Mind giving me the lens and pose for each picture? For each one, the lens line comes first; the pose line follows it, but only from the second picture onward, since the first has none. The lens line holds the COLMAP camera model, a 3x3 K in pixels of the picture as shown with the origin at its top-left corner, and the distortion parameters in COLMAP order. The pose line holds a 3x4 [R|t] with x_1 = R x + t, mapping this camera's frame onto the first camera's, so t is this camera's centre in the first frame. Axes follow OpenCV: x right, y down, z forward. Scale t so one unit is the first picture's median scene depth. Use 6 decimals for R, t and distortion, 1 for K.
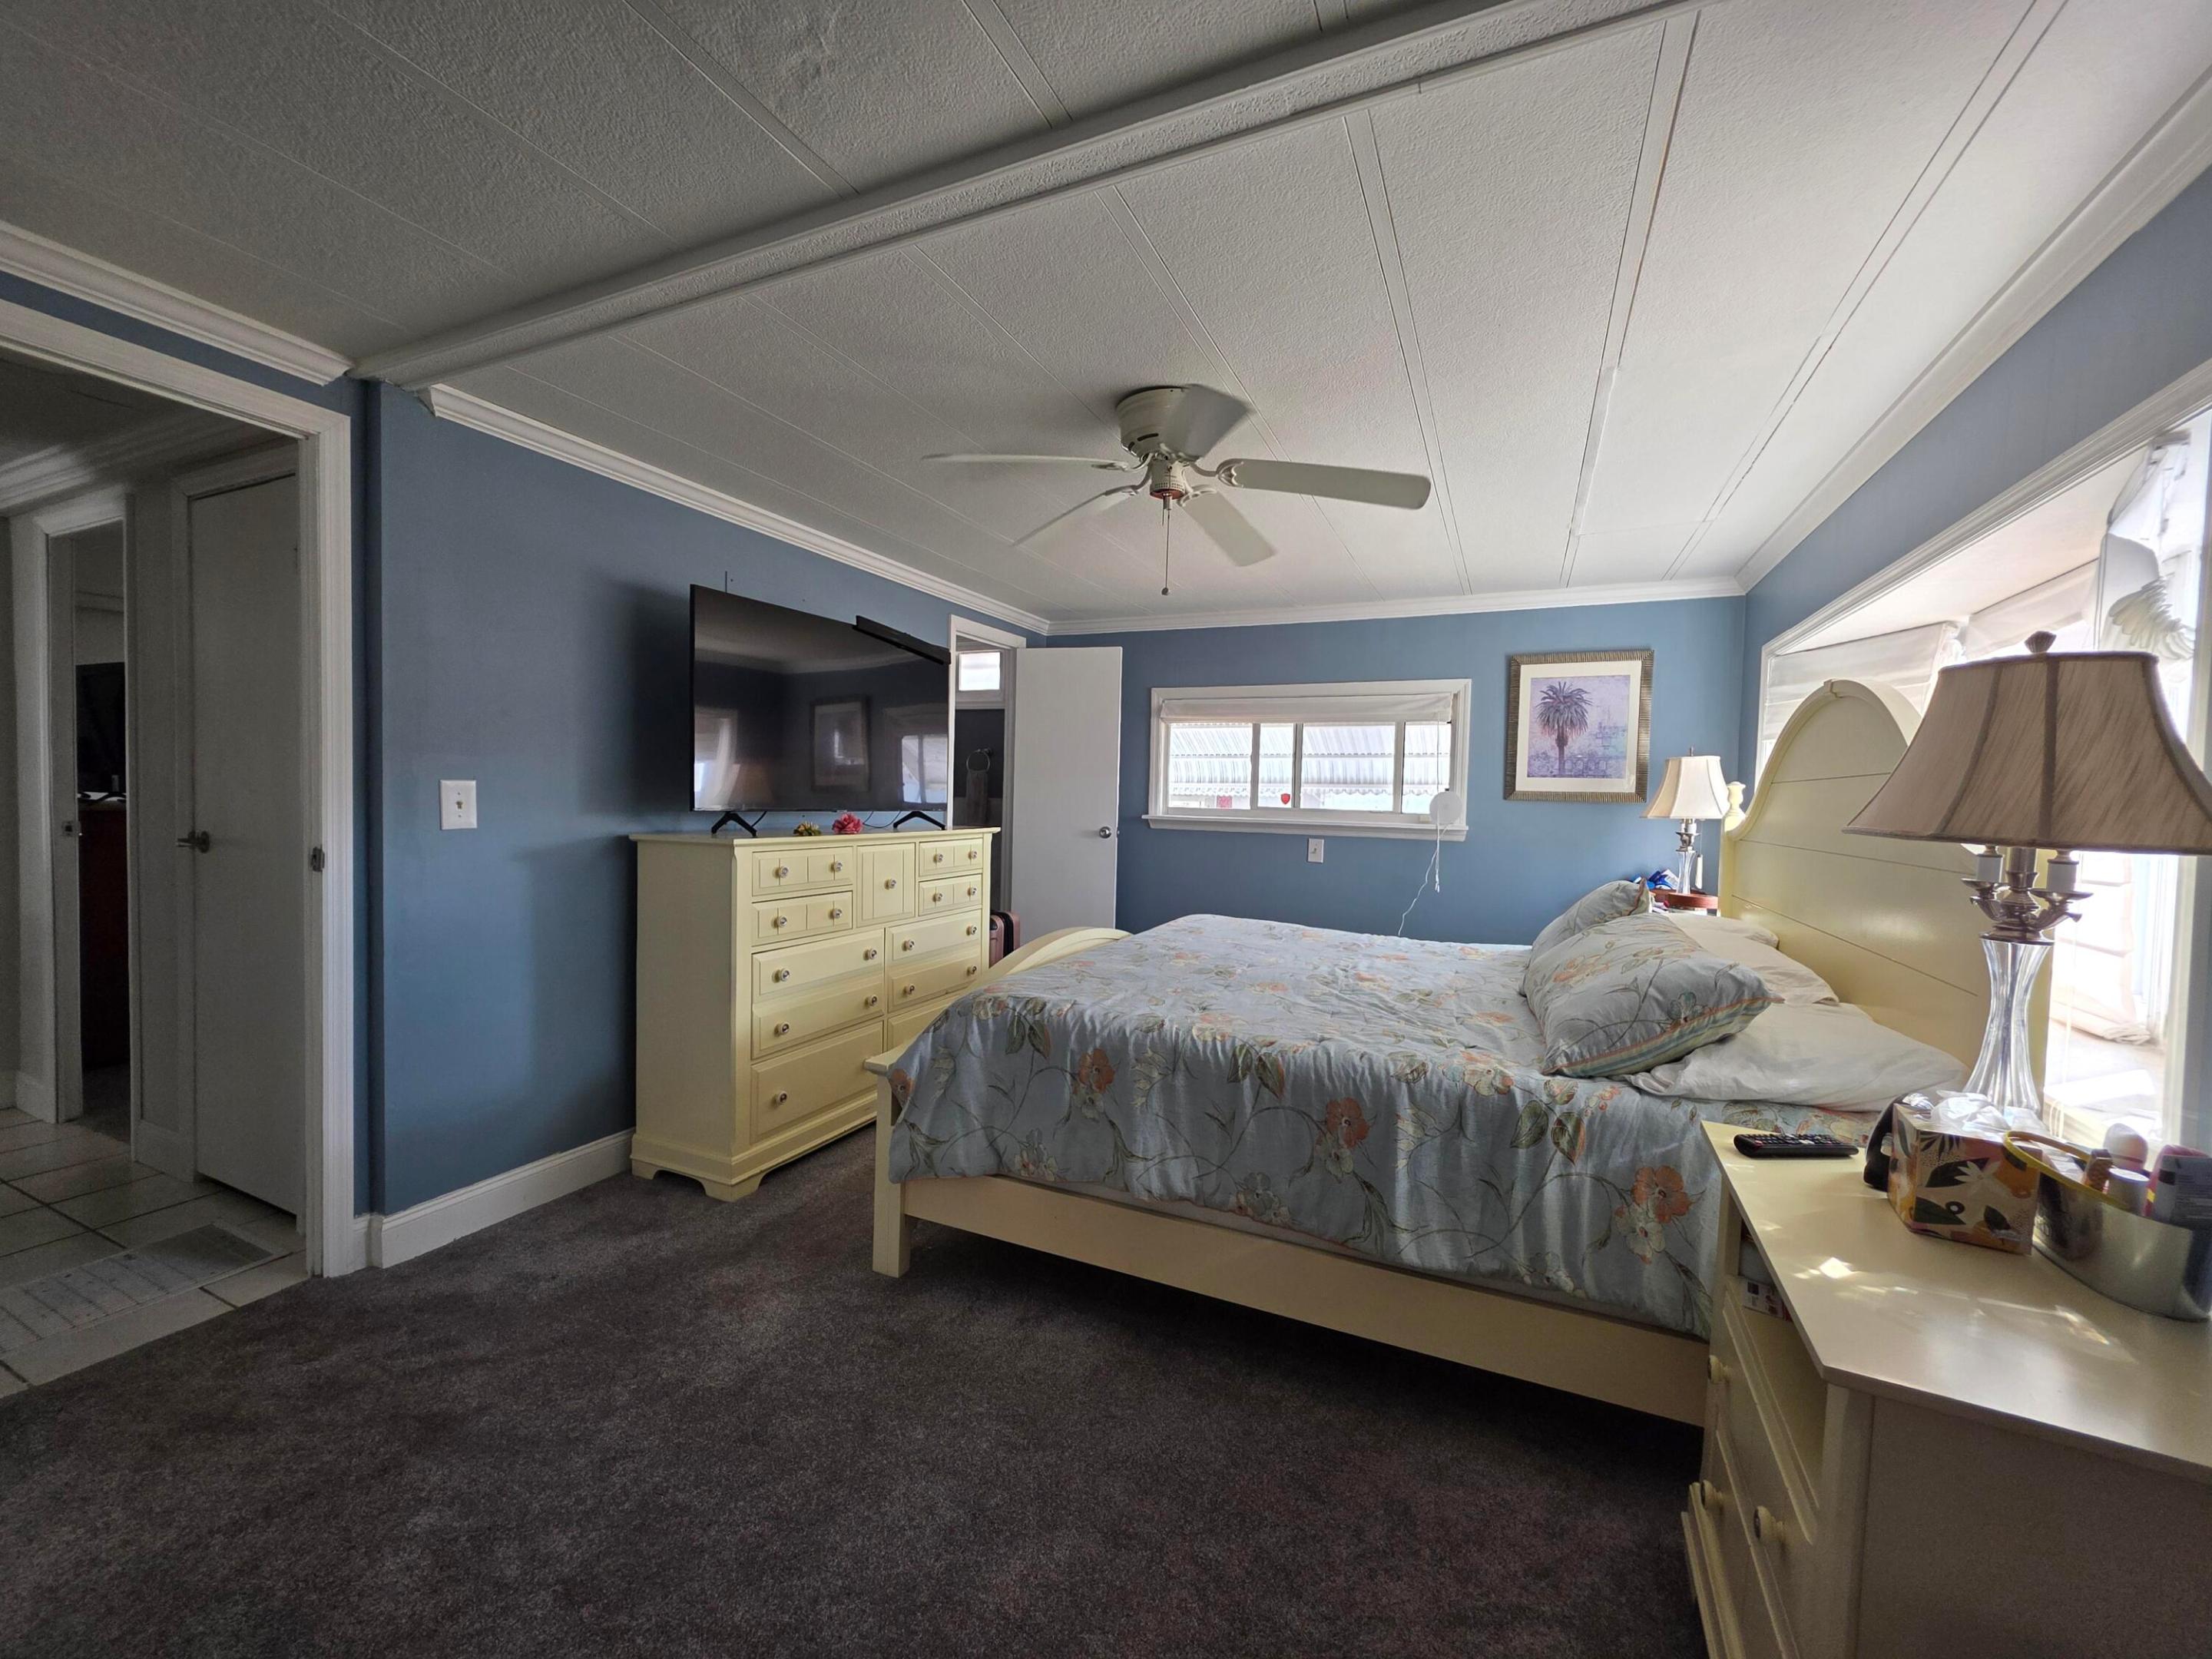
lens RADIAL K [[884.1, 0, 1115.1], [0, 884.1, 825.4], [0, 0, 1]] dist [-0.001368, 0.000067]
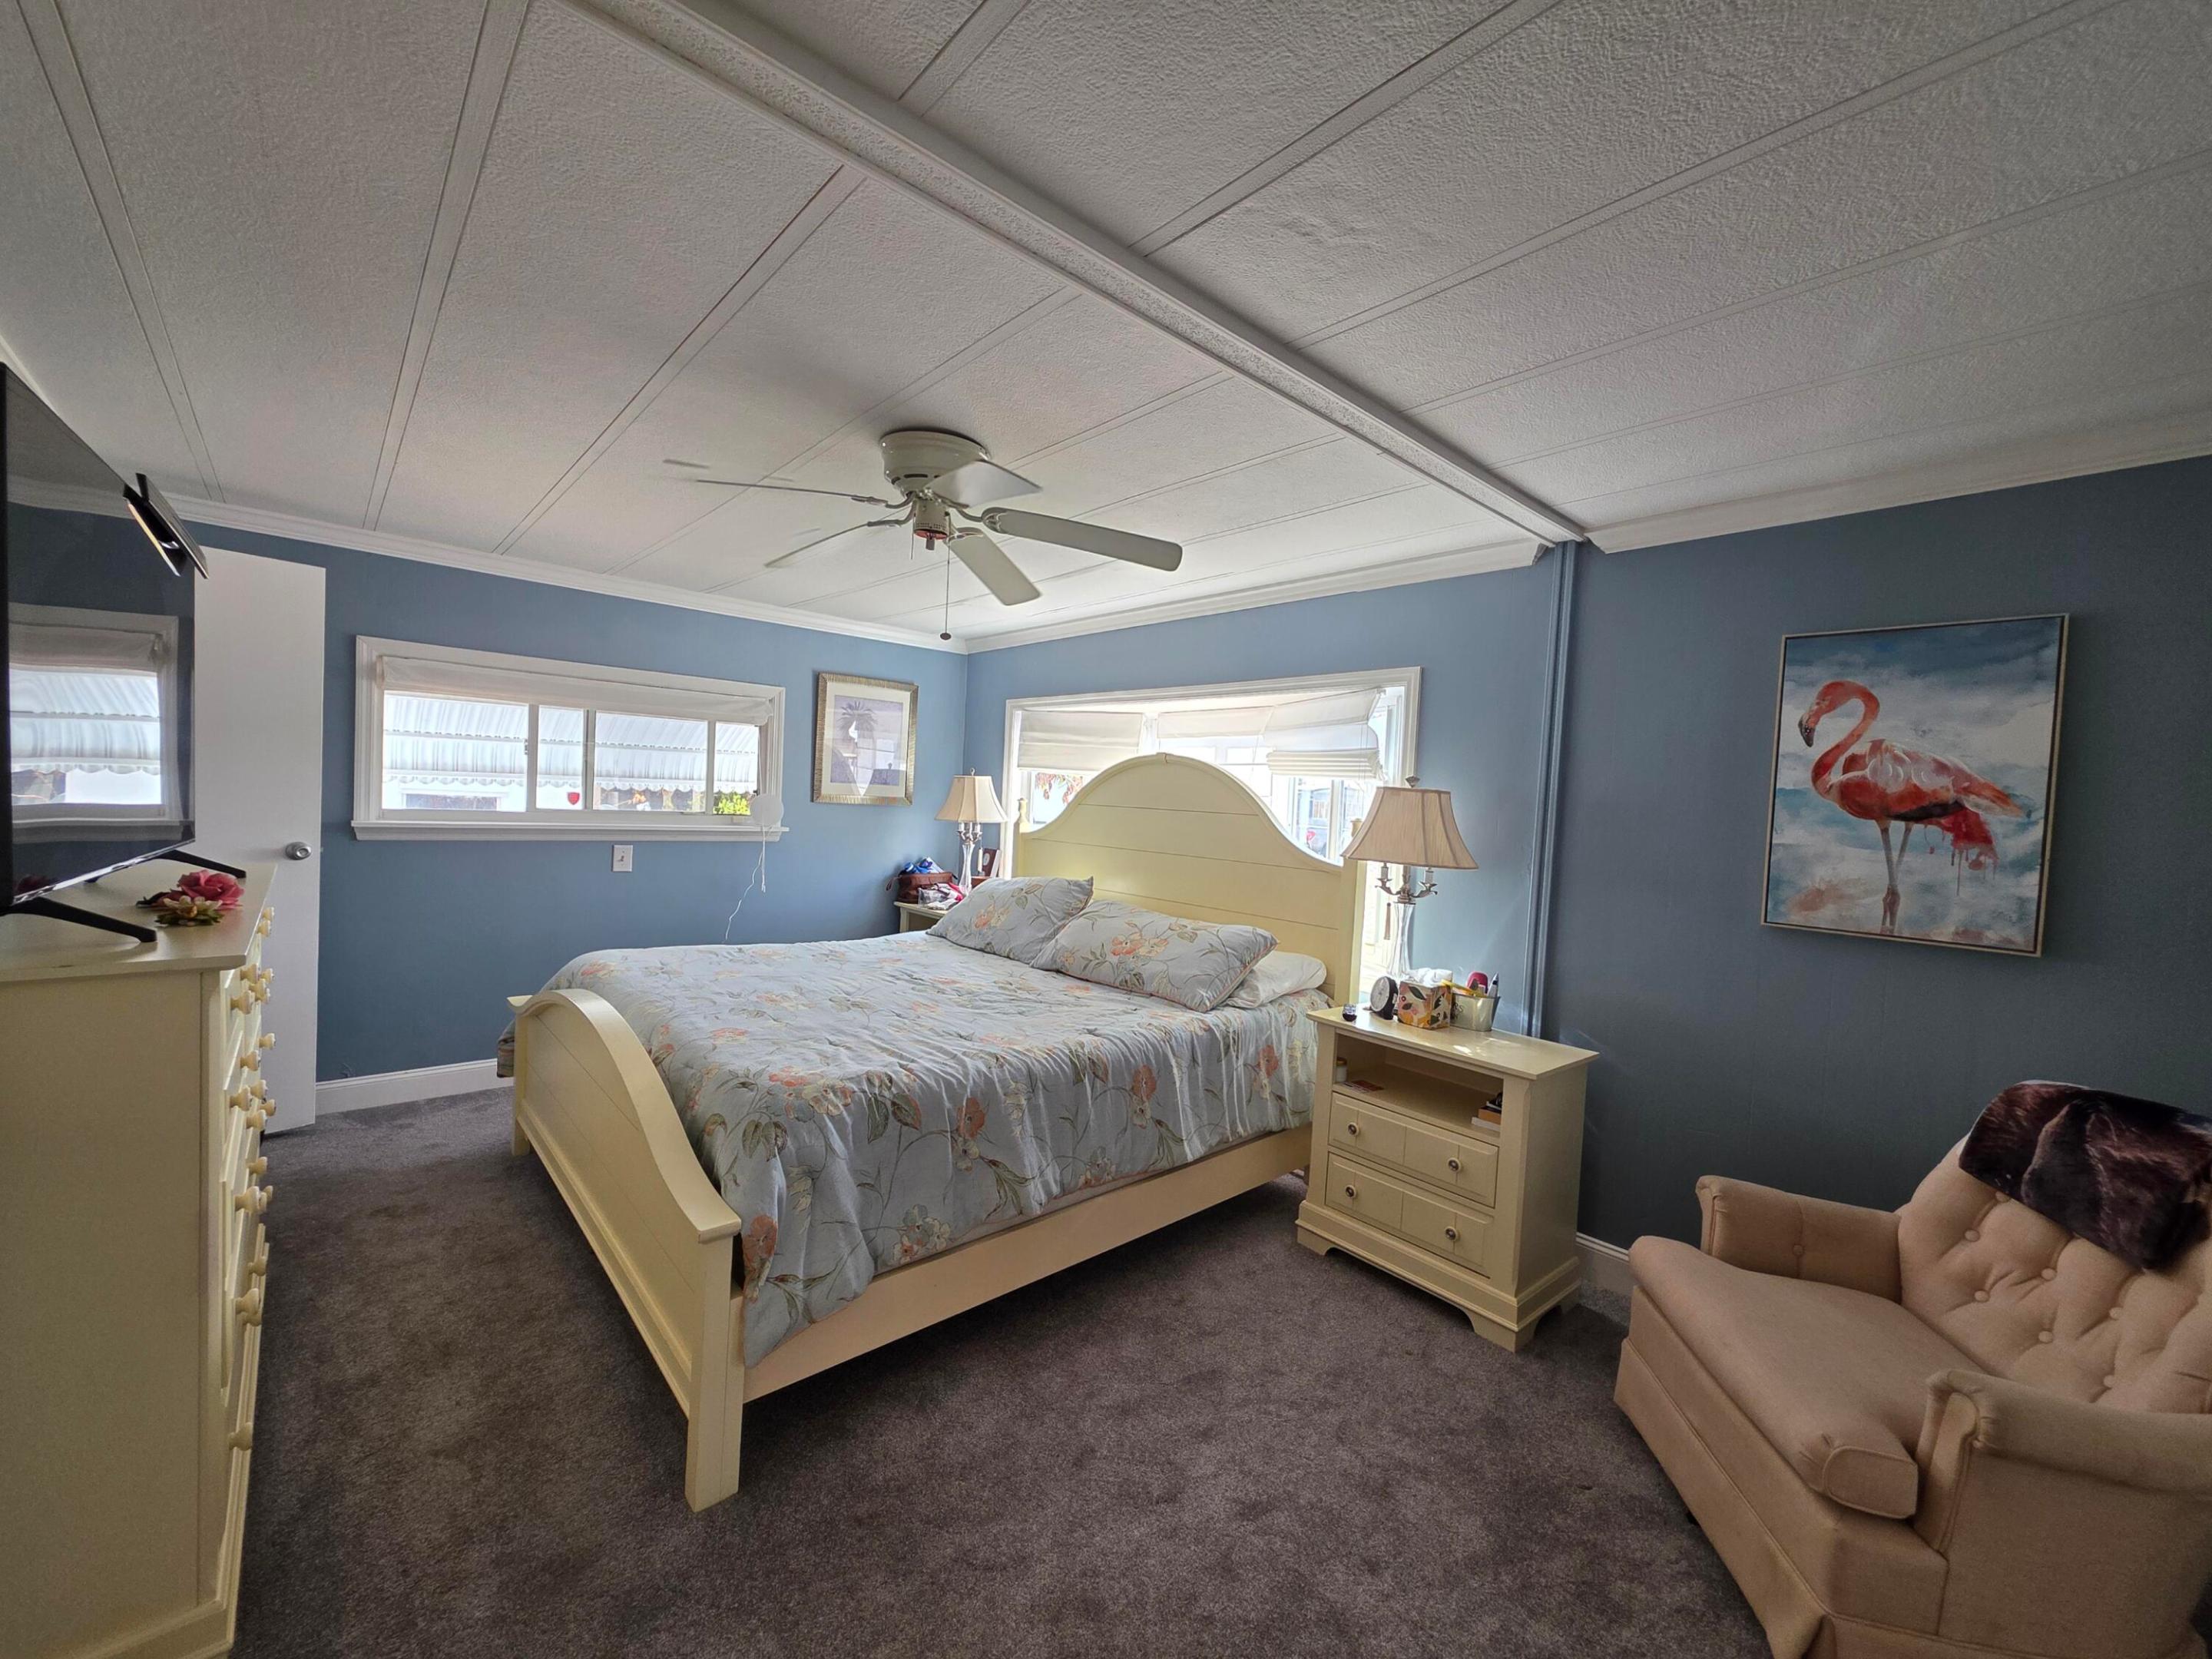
lens RADIAL K [[884.1, 0, 1115.1], [0, 884.1, 825.4], [0, 0, 1]] dist [-0.001368, 0.000067]
pose [[0.391435, -0.035996, 0.919501, -0.845575], [-0.008291, 0.999056, 0.042640, -0.099664], [-0.920168, -0.024314, 0.390767, 0.447213]]
